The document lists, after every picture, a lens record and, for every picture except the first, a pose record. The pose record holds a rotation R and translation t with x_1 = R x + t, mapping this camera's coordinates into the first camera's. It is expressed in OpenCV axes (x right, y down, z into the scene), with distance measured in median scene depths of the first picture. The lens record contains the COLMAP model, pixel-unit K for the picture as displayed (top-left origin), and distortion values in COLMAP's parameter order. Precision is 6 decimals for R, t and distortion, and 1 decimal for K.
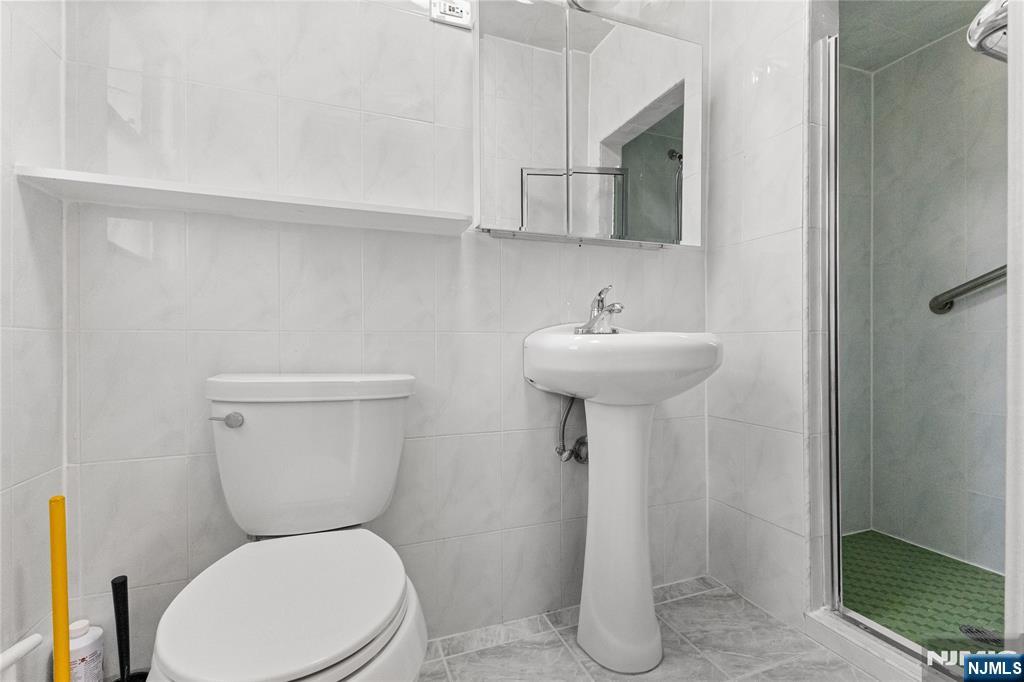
lens RADIAL K [[449.2, 0, 508.9], [0, 449.2, 346.8], [0, 0, 1]] dist [0.004340, 0.000029]
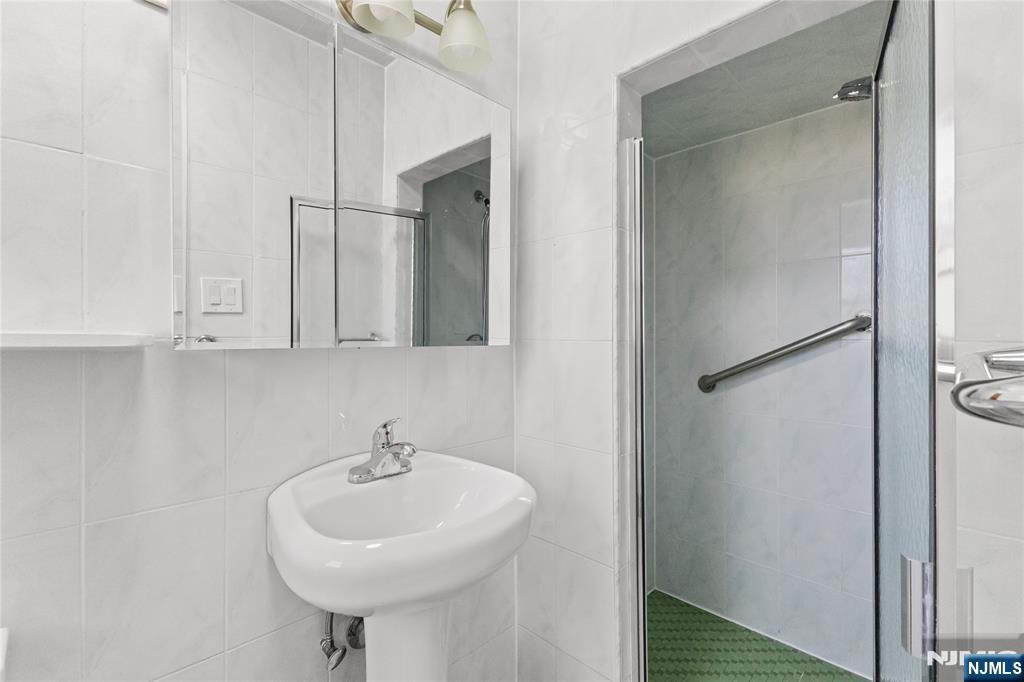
lens RADIAL K [[449.2, 0, 520.8], [0, 449.2, 336.7], [0, 0, 1]] dist [0.004340, 0.000029]
pose [[0.904135, 0.000766, 0.427246, 0.067259], [0.000492, 0.999996, -0.002834, -0.194622], [-0.427246, 0.002773, 0.904131, 0.182295]]
